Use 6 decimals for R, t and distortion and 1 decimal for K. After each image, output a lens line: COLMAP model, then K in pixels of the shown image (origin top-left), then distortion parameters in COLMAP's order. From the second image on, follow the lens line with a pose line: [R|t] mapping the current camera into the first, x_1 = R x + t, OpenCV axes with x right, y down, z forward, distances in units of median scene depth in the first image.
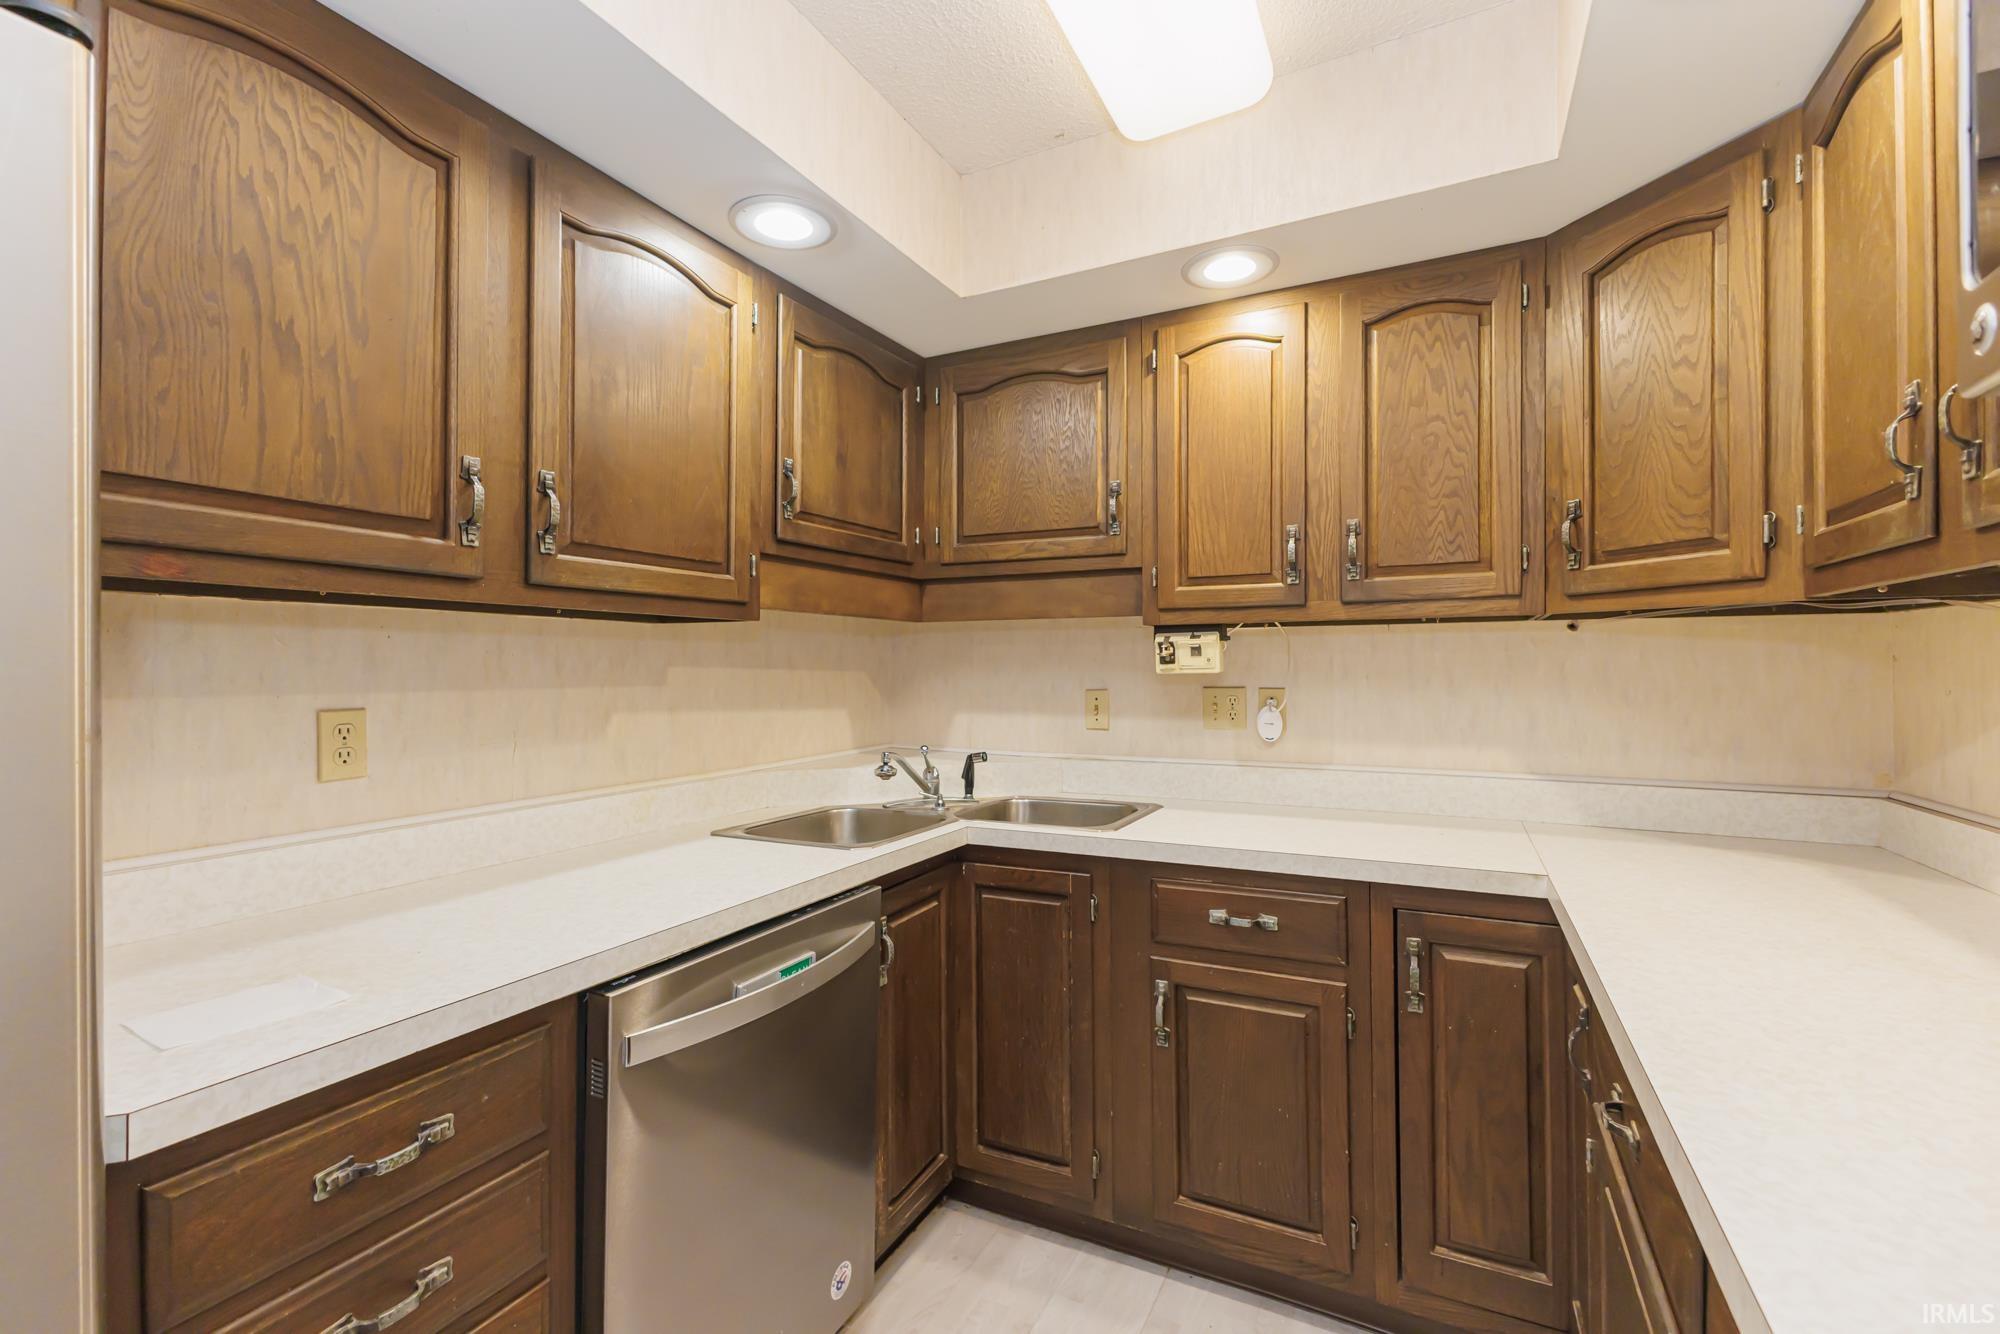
lens RADIAL K [[871.0, 0, 1002.4], [0, 871.0, 661.0], [0, 0, 1]] dist [0.012635, -0.000408]
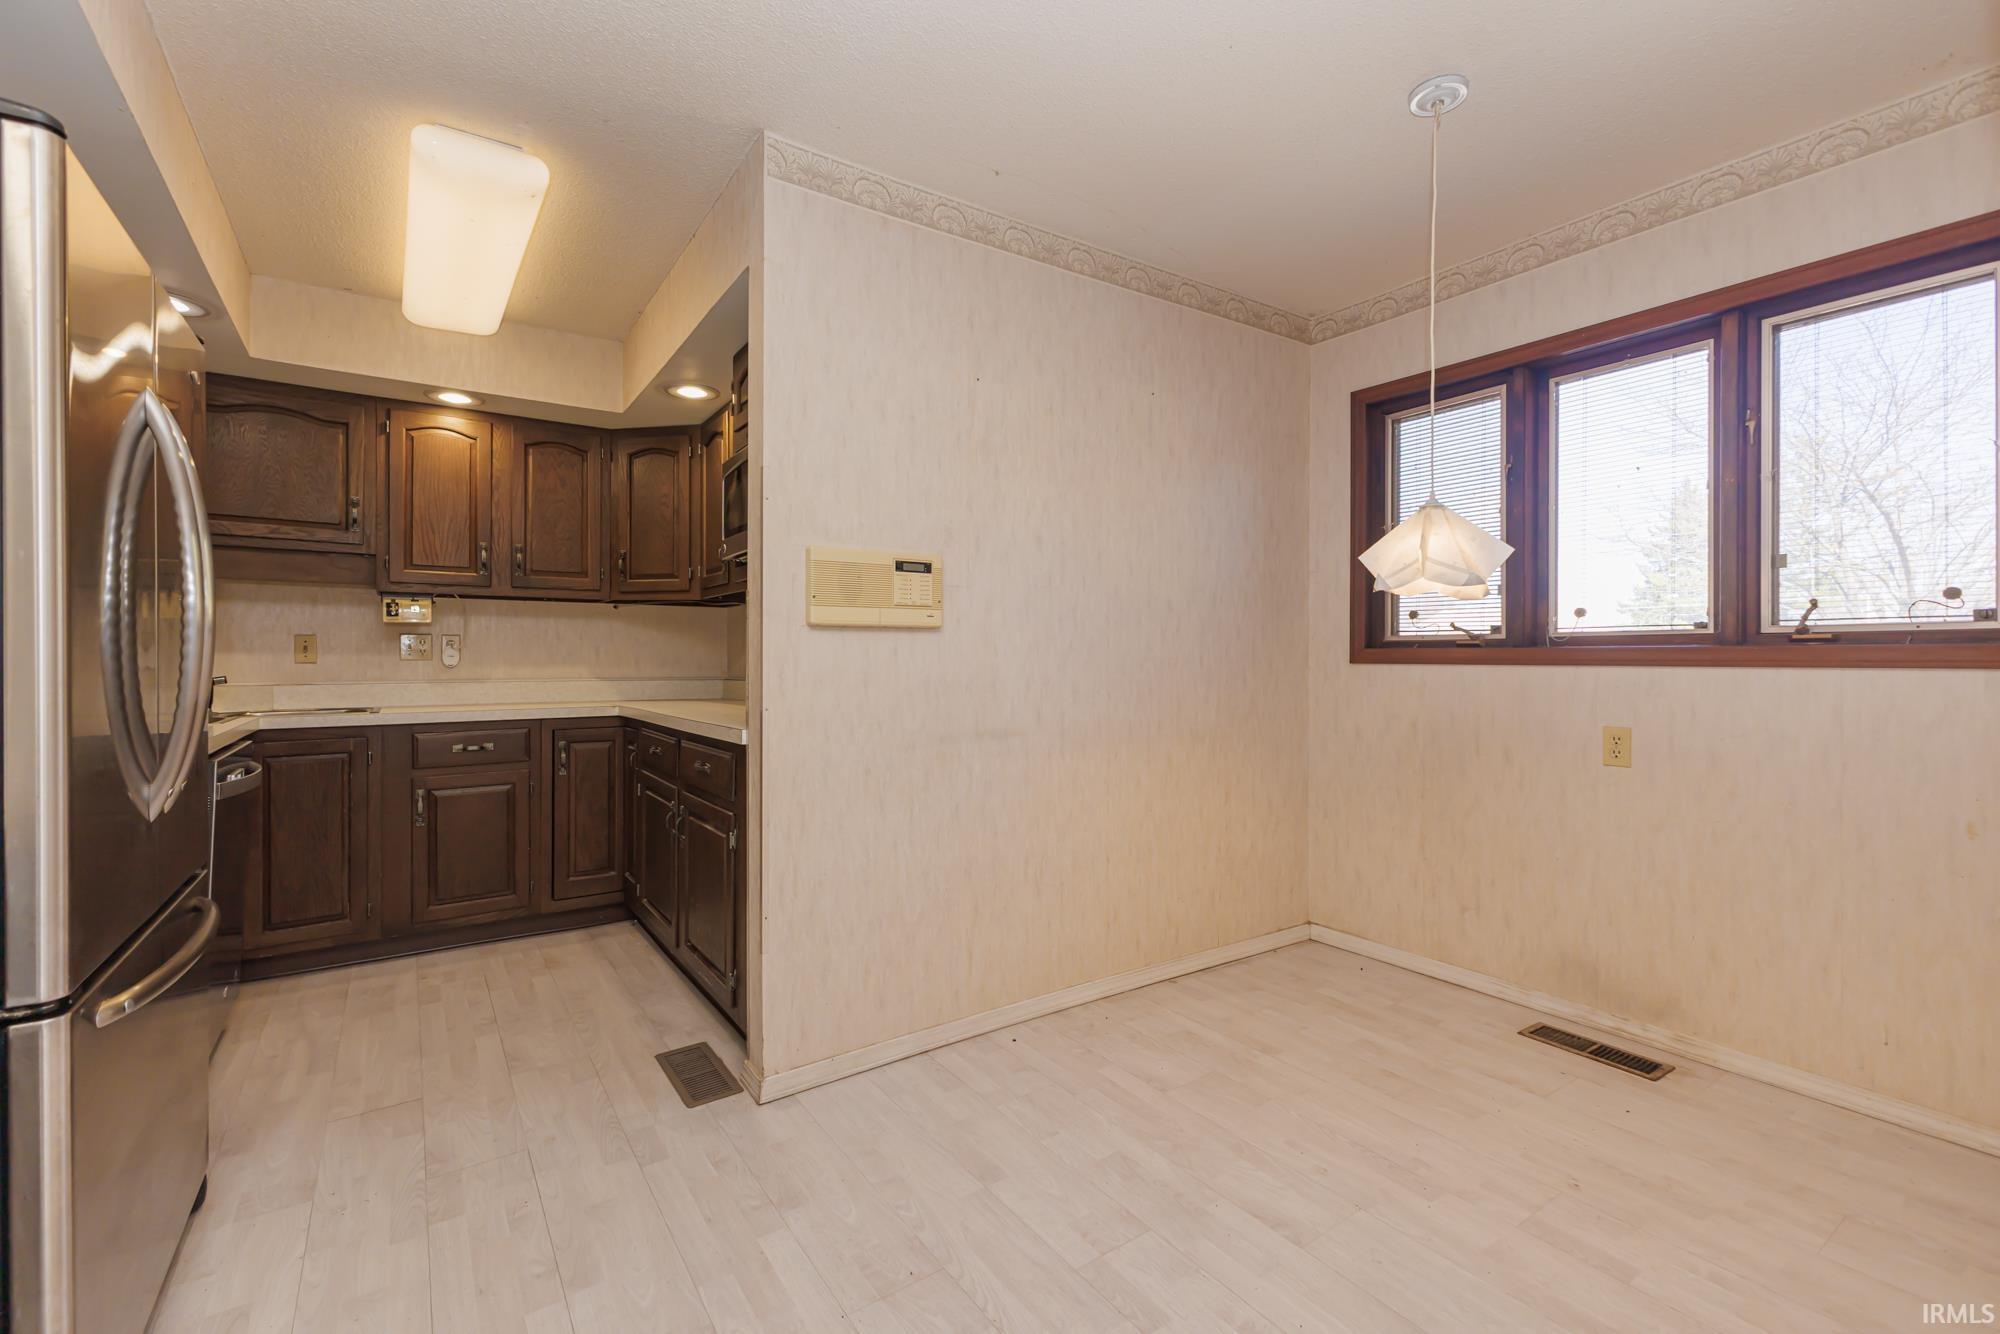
lens RADIAL K [[871.0, 0, 1005.9], [0, 871.0, 660.8], [0, 0, 1]] dist [0.012635, -0.000408]
pose [[0.479616, 0.002855, 0.877474, -0.780451], [-0.009287, 0.999955, 0.001822, 0.081928], [-0.877429, -0.009023, 0.479621, -0.874814]]
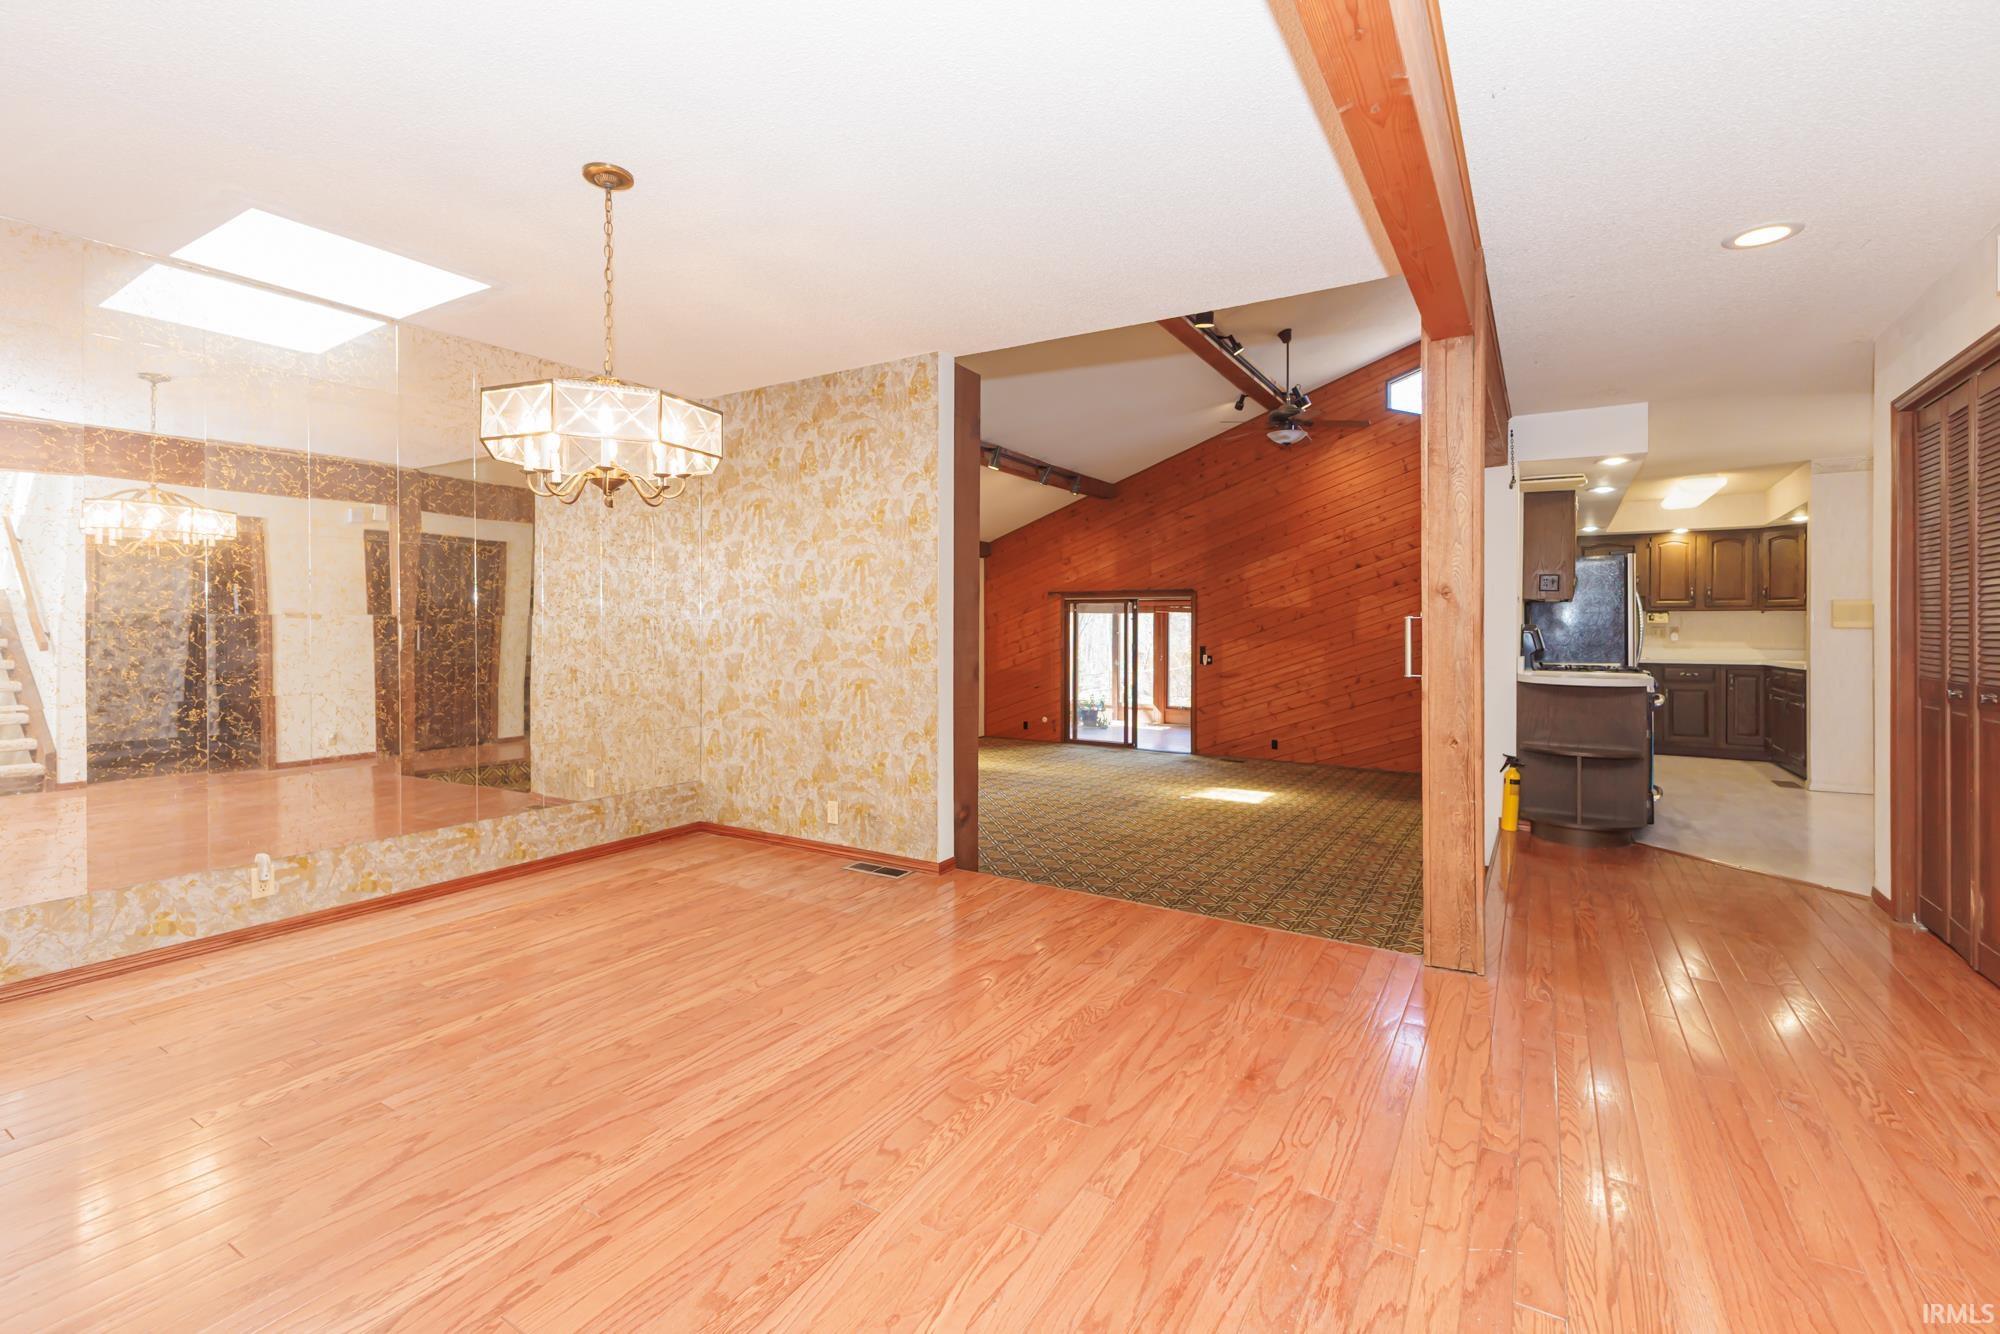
lens RADIAL K [[871.0, 0, 1012.5], [0, 871.0, 635.1], [0, 0, 1]] dist [0.012635, -0.000408]
pose [[0.995694, 0.005063, -0.092567, -2.649565], [-0.004677, 0.999979, 0.004382, 0.073728], [0.092588, -0.003930, 0.995697, -3.677570]]
